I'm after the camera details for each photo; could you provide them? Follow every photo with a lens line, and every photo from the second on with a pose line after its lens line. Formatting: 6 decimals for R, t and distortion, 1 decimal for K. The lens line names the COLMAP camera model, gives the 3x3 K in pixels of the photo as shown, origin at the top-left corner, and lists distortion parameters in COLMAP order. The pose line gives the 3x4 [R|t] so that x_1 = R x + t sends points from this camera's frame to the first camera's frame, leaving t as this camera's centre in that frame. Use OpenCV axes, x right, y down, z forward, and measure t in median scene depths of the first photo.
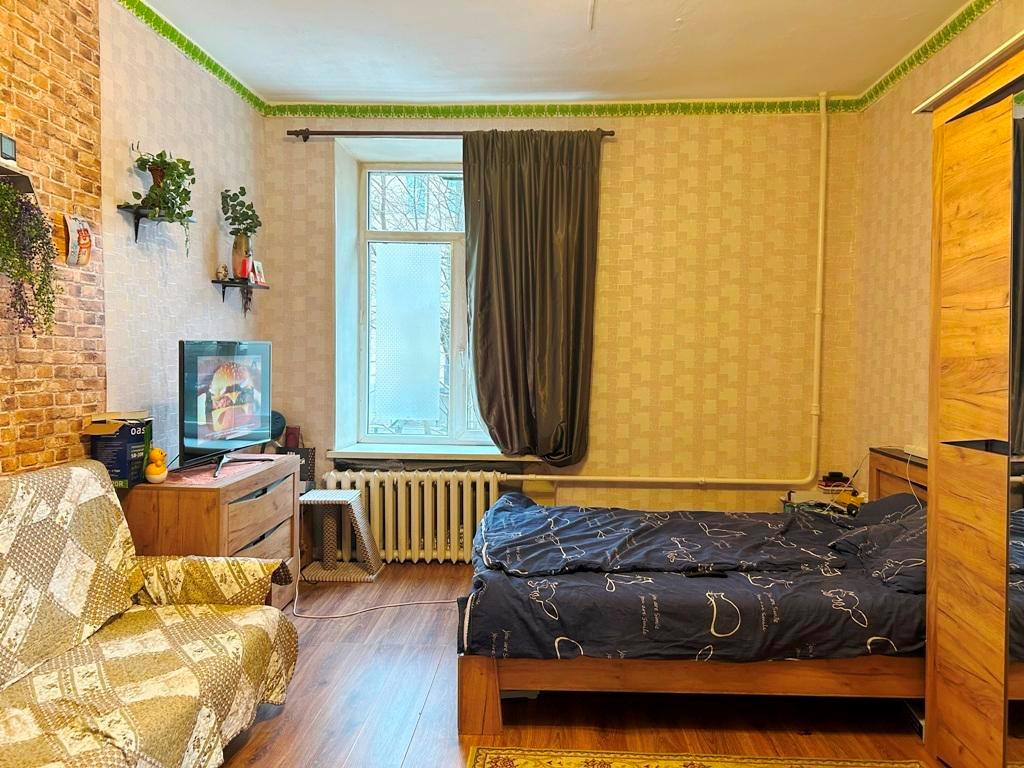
lens RADIAL K [[768.4, 0, 514.2], [0, 768.4, 385.3], [0, 0, 1]] dist [0.050804, -0.053823]
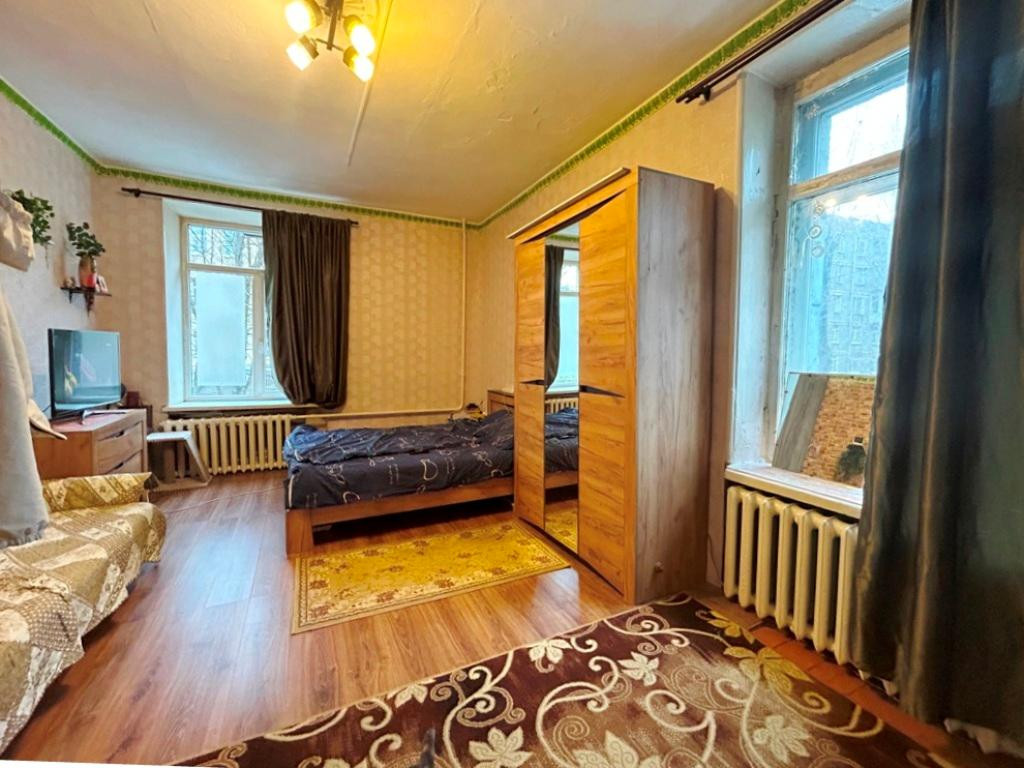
lens RADIAL K [[429.1, 0, 508.6], [0, 429.1, 379.5], [0, 0, 1]] dist [-0.000542, -0.000152]
pose [[0.877235, -0.023404, 0.479490, -0.056546], [0.010451, 0.999505, 0.029666, 0.015433], [-0.479947, -0.021012, 0.877046, -0.065702]]
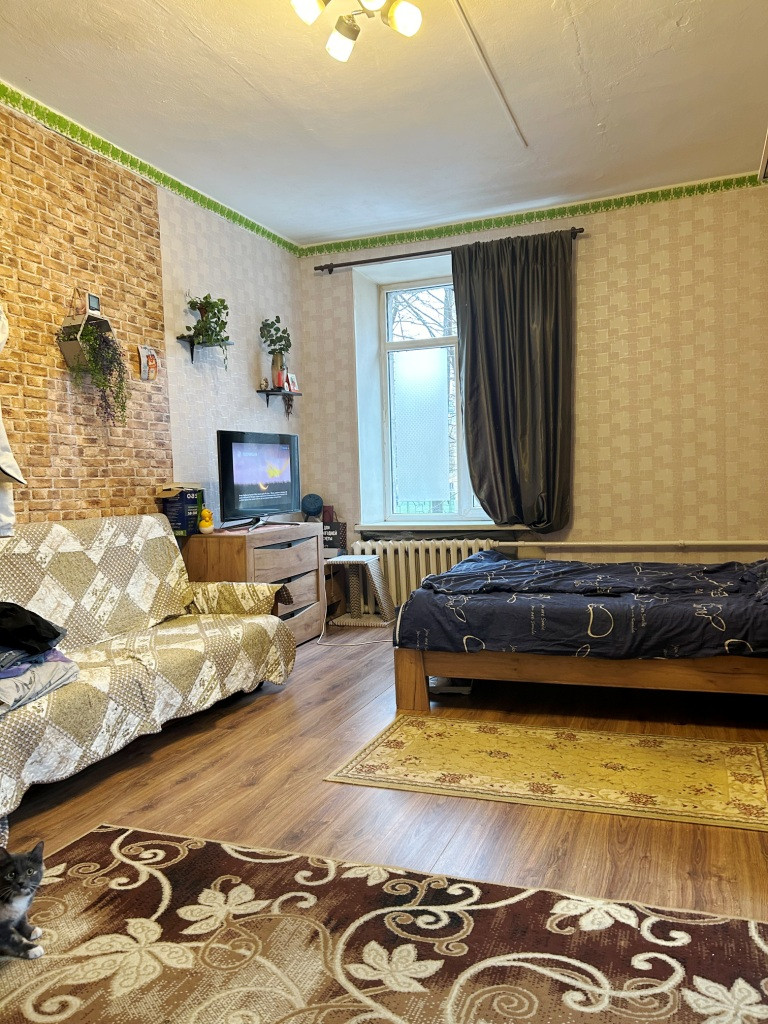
lens RADIAL K [[768.4, 0, 384.4], [0, 768.4, 512.2], [0, 0, 1]] dist [0.050804, -0.053823]
pose [[0.947554, -0.029540, -0.318228, 0.217070], [0.031833, 0.999491, 0.002007, 0.072670], [0.318007, -0.012032, 0.948012, -0.160162]]
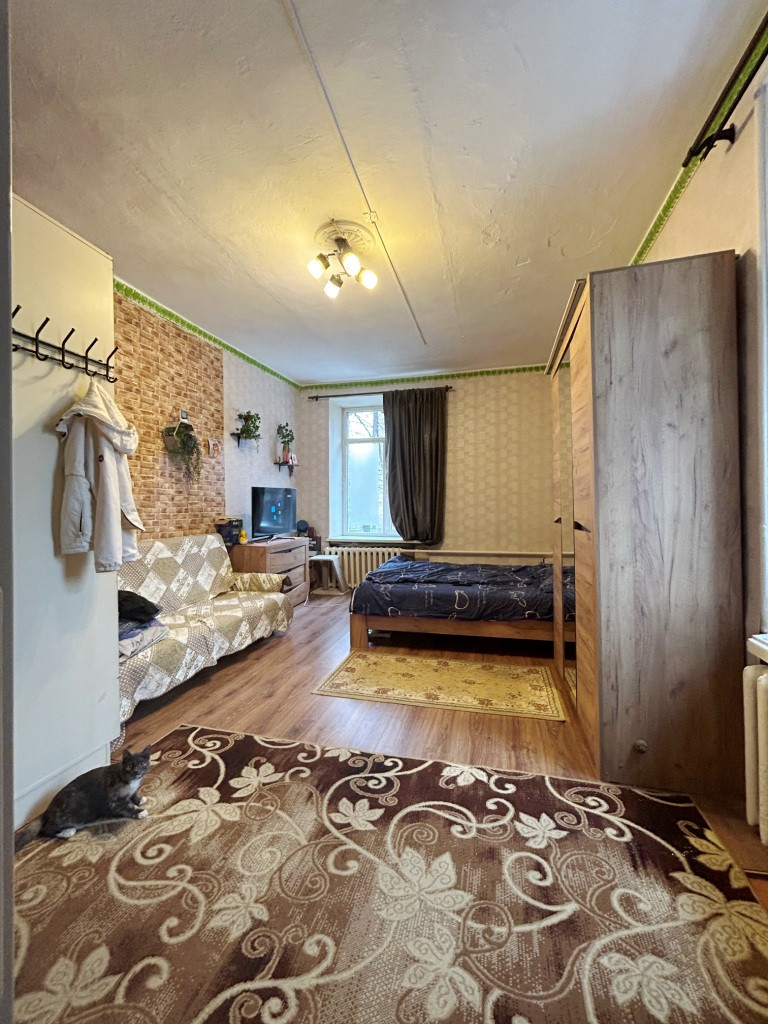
lens RADIAL K [[415.0, 0, 383.5], [0, 415.0, 509.2], [0, 0, 1]] dist [-0.002156, 0.001083]
pose [[0.977786, -0.012120, -0.209256, 0.194177], [0.006769, 0.999632, -0.026271, 0.039148], [0.209497, 0.024271, 0.977508, -0.154130]]
